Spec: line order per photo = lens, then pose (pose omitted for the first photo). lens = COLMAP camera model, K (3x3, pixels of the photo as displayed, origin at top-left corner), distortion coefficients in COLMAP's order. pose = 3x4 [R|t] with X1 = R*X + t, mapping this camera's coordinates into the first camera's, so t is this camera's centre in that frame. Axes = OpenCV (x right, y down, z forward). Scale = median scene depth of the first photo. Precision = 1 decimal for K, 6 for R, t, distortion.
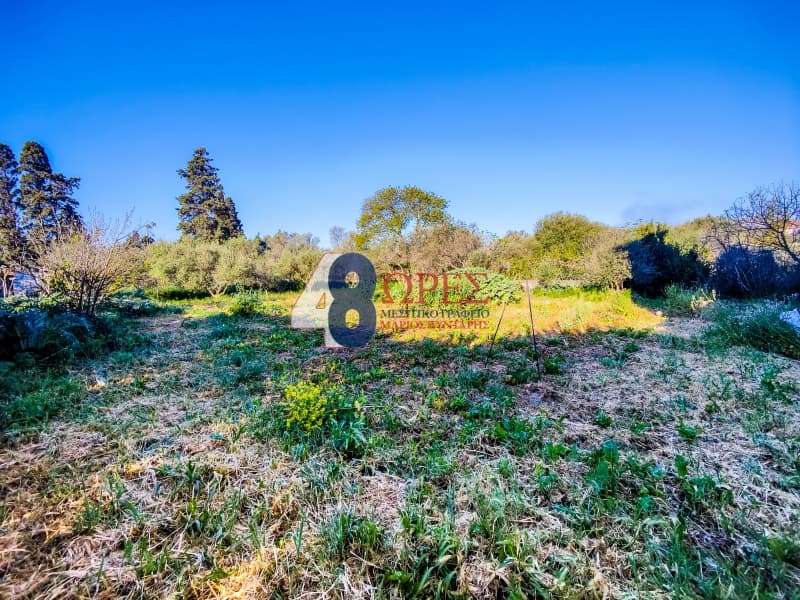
lens RADIAL K [[273.6, 0, 399.2], [0, 273.6, 298.6], [0, 0, 1]] dist [-0.058433, 0.004844]
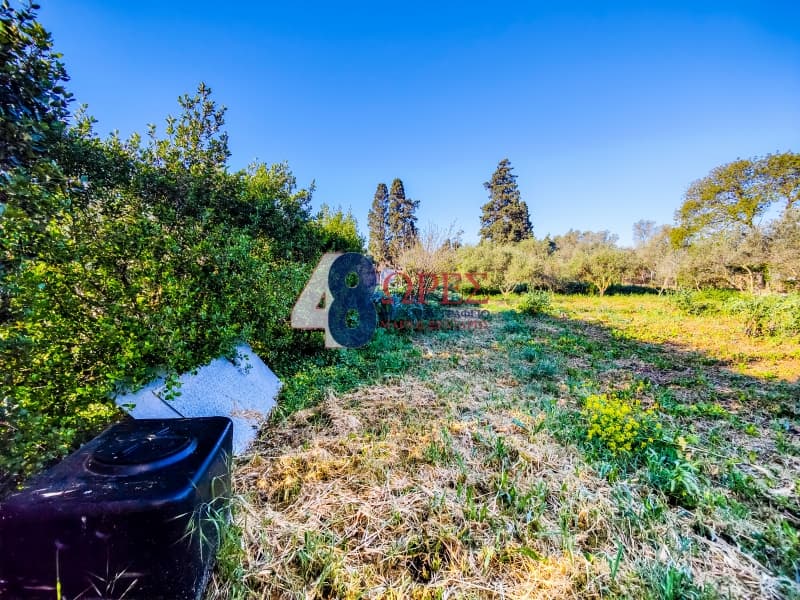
lens RADIAL K [[276.9, 0, 401.1], [0, 276.9, 301.5], [0, 0, 1]] dist [-0.055059, 0.004694]
pose [[0.714596, 0.082354, -0.694673, -0.268249], [-0.080709, 0.996121, 0.035067, 0.021961], [0.694866, 0.031007, 0.718471, -0.136851]]
